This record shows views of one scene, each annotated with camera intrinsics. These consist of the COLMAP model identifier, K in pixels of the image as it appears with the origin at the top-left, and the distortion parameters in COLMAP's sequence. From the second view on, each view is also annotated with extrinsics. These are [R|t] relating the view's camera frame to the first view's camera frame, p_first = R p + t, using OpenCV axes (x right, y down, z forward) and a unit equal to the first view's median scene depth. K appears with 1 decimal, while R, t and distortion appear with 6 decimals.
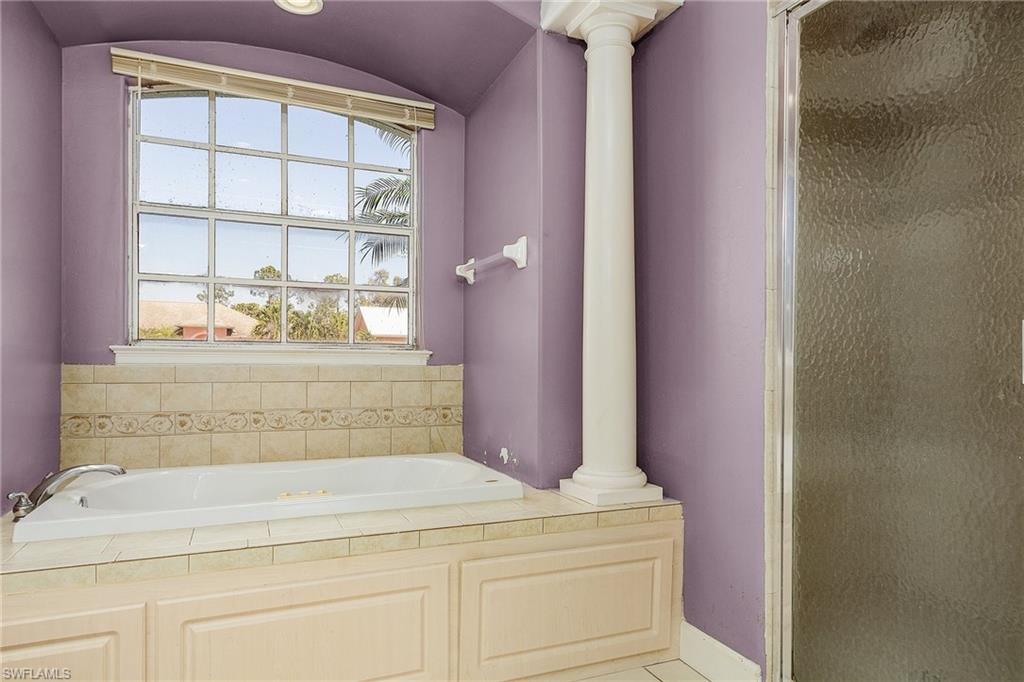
lens RADIAL K [[620.7, 0, 500.3], [0, 620.7, 357.1], [0, 0, 1]] dist [-0.000444, -0.001323]
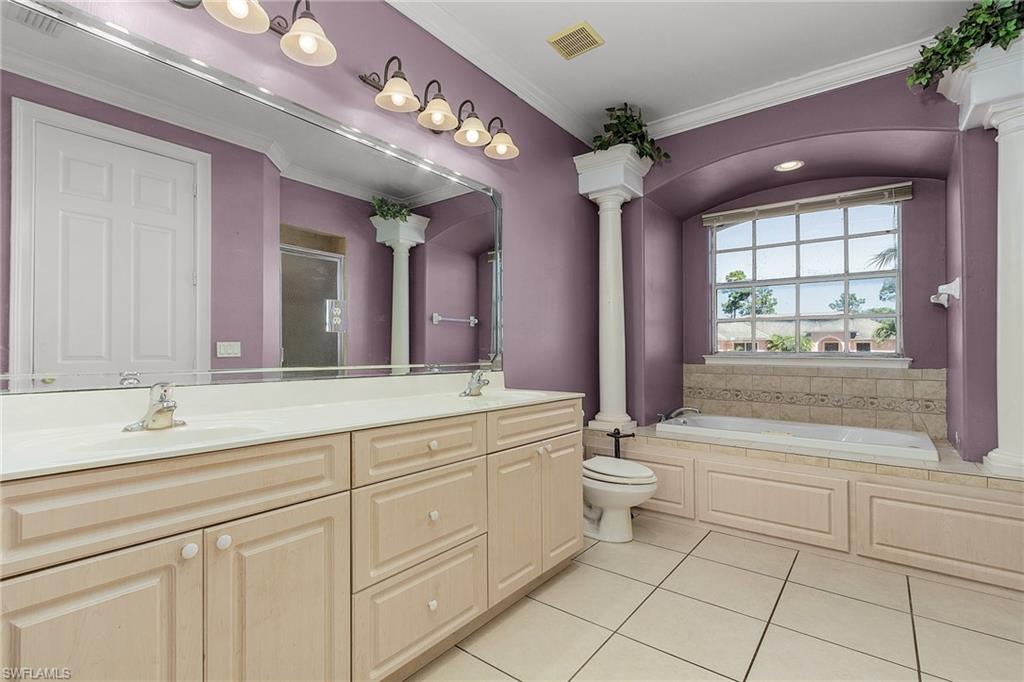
lens RADIAL K [[480.5, 0, 506.6], [0, 480.5, 342.1], [0, 0, 1]] dist [0.010185, -0.000882]
pose [[0.496039, -0.021682, -0.868030, 0.418507], [-0.002544, 0.999648, -0.026423, -0.017010], [0.868297, 0.015315, 0.495809, -0.357867]]
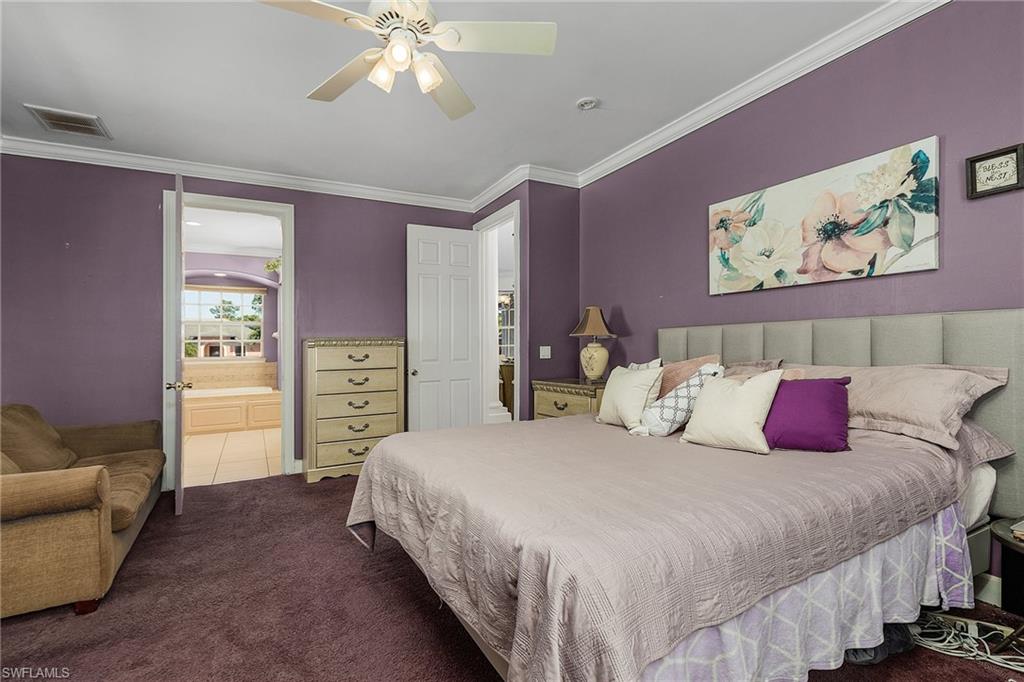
lens RADIAL K [[480.5, 0, 510.4], [0, 480.5, 343.2], [0, 0, 1]] dist [0.010185, -0.000882]
pose [[0.994863, -0.019271, 0.099382, 1.112368], [0.020791, 0.999682, -0.014281, -0.031946], [-0.099075, 0.016274, 0.994947, -2.084389]]
